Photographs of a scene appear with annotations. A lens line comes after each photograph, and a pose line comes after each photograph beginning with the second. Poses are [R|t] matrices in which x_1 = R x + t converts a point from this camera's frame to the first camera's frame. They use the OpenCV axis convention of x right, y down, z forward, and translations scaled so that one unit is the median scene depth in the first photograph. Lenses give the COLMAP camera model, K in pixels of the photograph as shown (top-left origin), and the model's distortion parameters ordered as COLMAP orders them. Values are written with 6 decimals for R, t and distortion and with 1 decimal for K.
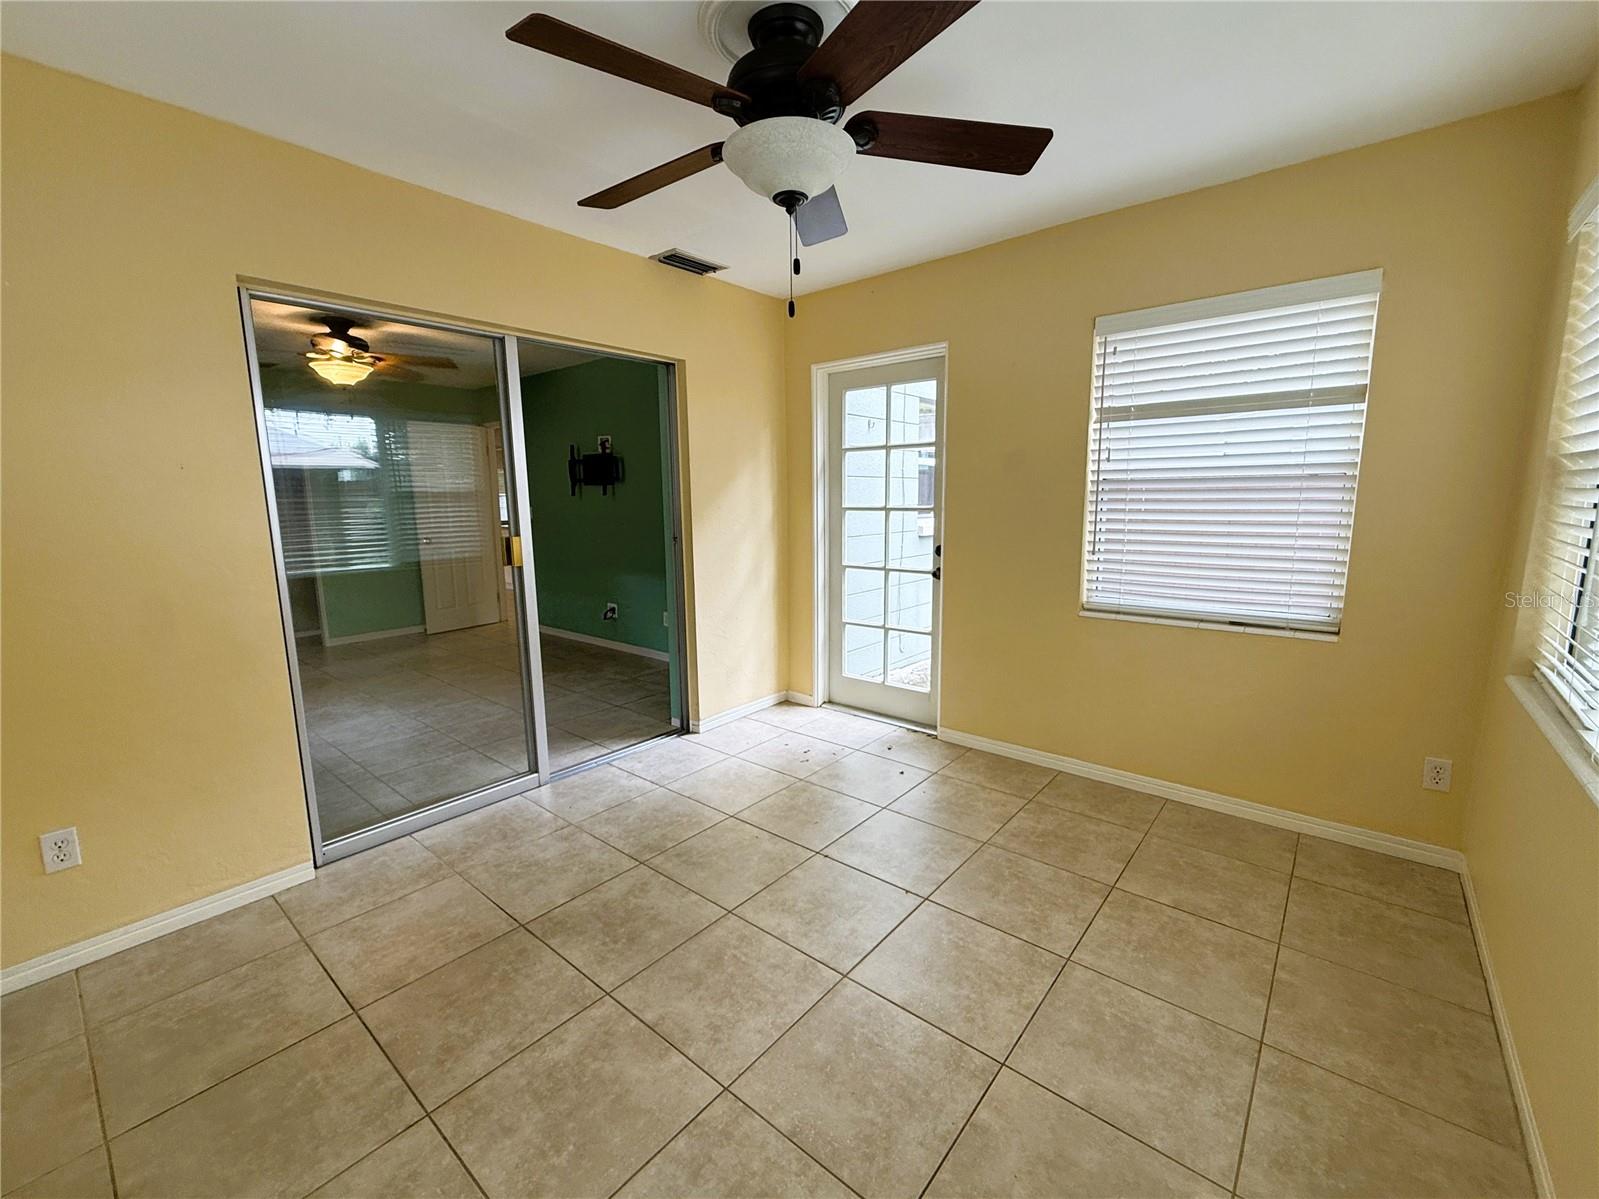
lens RADIAL K [[674.8, 0, 792.9], [0, 674.8, 599.2], [0, 0, 1]] dist [-0.000672, -0.000113]
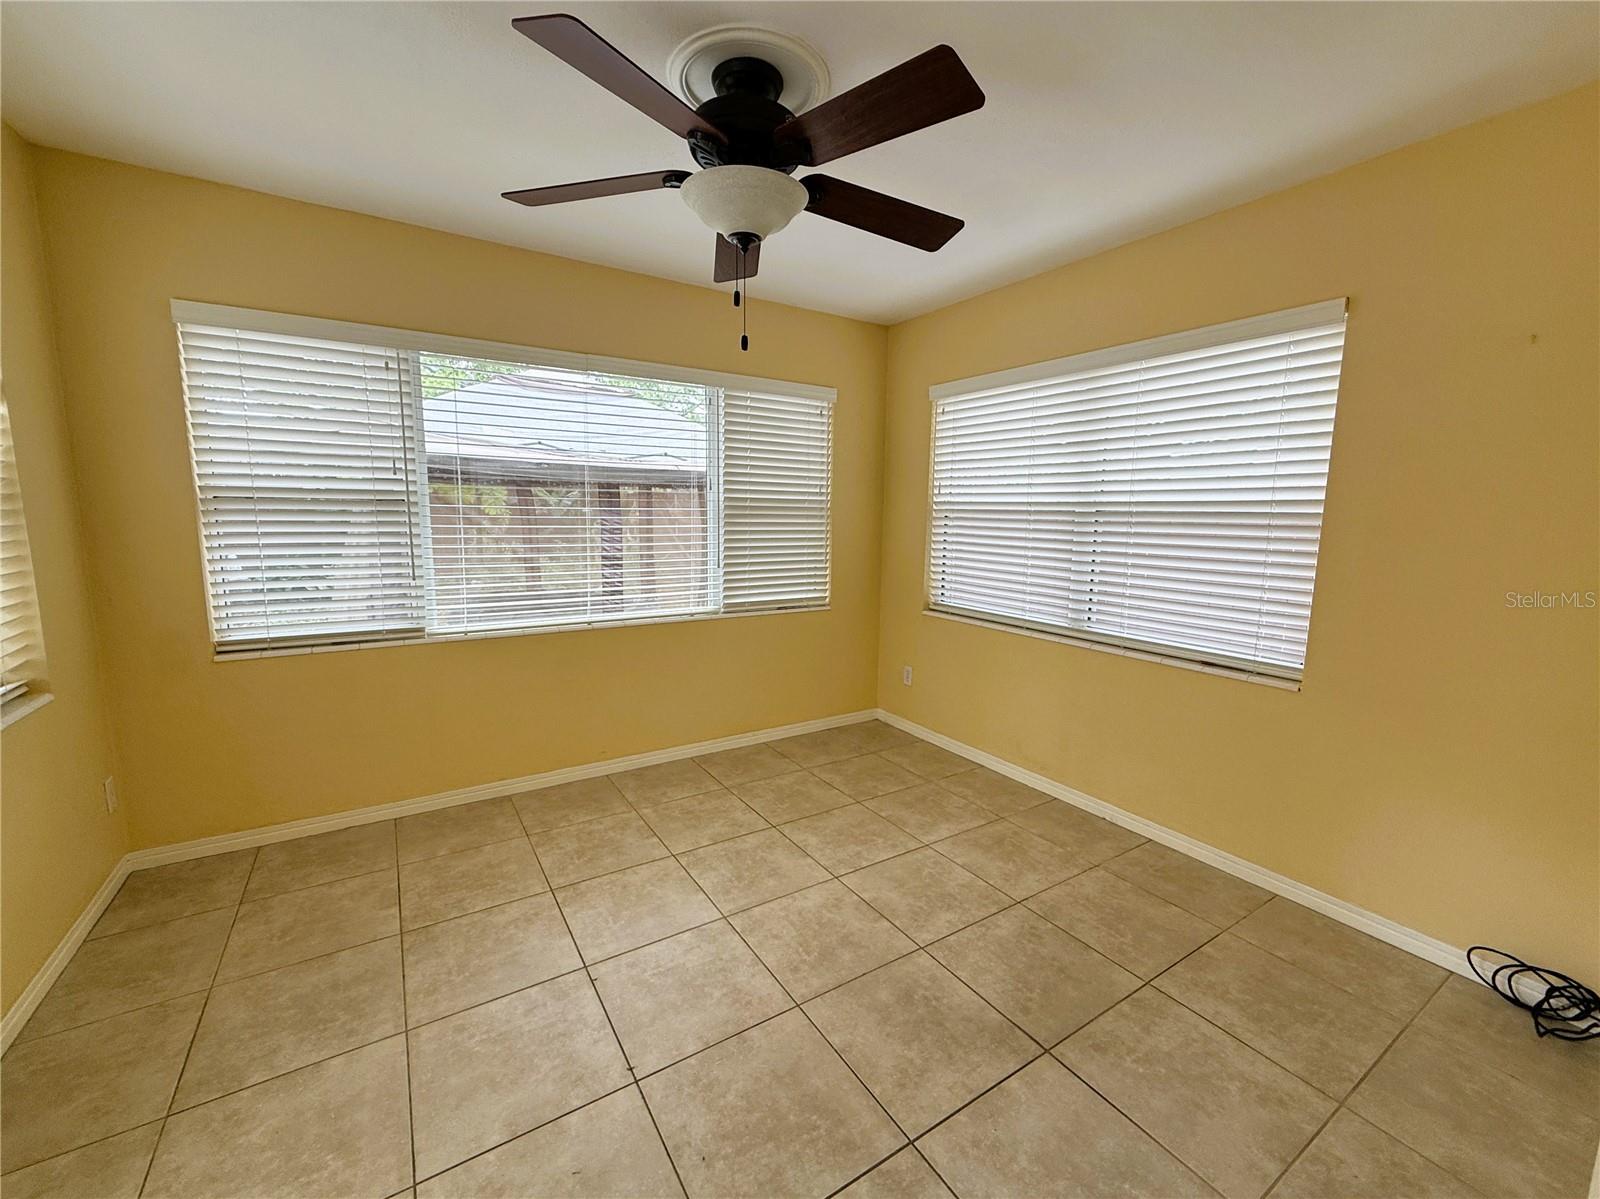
lens RADIAL K [[638.0, 0, 797.3], [0, 638.0, 598.5], [0, 0, 1]] dist [-0.000027, 0.000240]
pose [[-0.954578, -0.043258, 0.294805, -0.275334], [0.044421, 0.957688, 0.284361, -0.233515], [-0.294632, 0.284540, -0.912266, 1.417978]]
